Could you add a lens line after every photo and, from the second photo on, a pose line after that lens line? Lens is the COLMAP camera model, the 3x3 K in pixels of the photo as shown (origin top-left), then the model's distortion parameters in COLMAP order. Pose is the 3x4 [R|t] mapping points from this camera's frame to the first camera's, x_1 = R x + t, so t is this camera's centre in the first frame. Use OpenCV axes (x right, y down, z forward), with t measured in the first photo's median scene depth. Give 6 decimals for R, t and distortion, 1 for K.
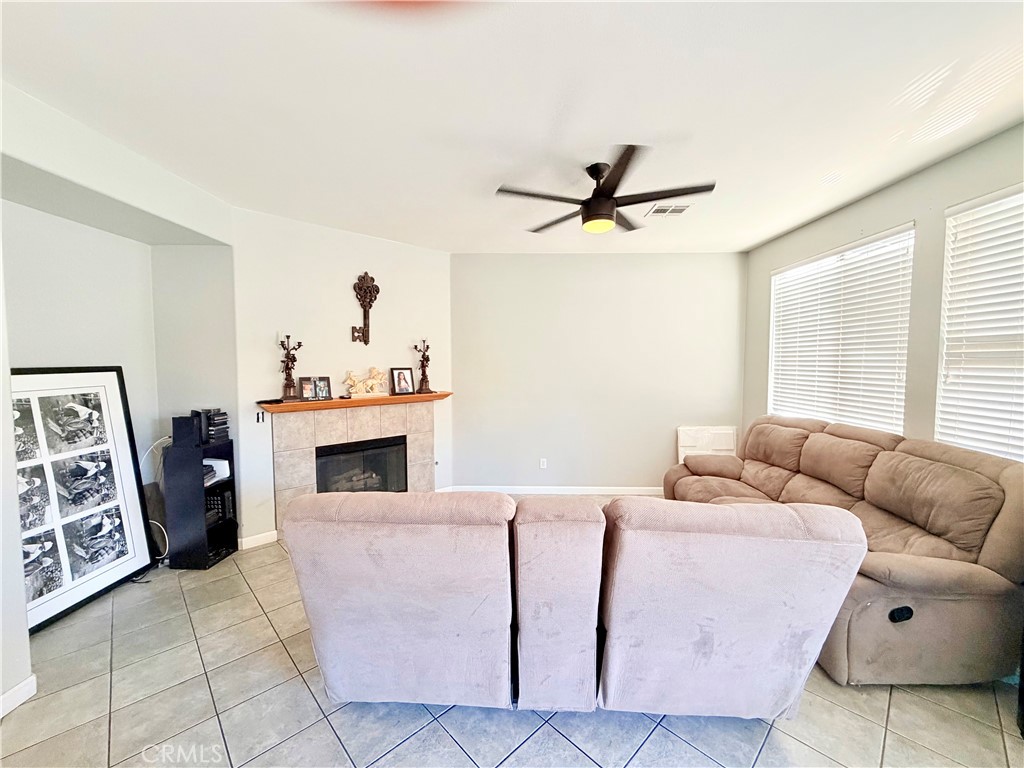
lens RADIAL K [[408.3, 0, 509.9], [0, 408.3, 385.1], [0, 0, 1]] dist [0.000330, 0.000042]
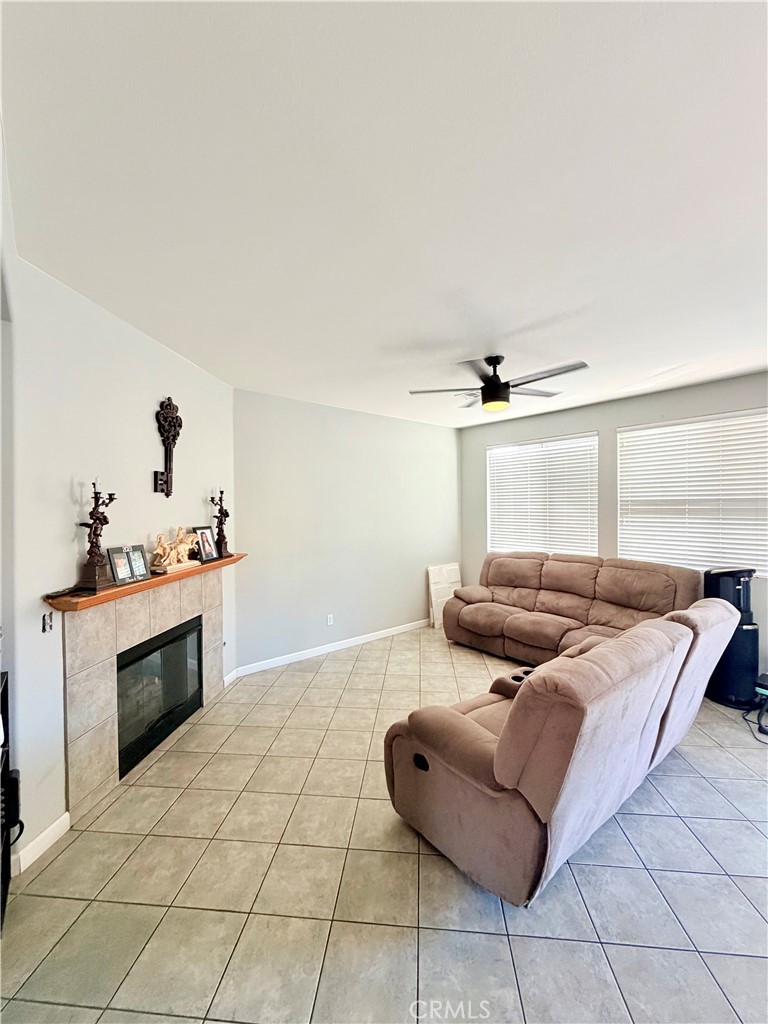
lens RADIAL K [[408.3, 0, 382.0], [0, 408.3, 511.2], [0, 0, 1]] dist [0.000330, 0.000042]
pose [[0.753485, -0.011848, 0.657359, -0.600084], [0.043696, 0.998529, -0.032088, -0.037125], [-0.656012, 0.052902, 0.752894, 0.232818]]
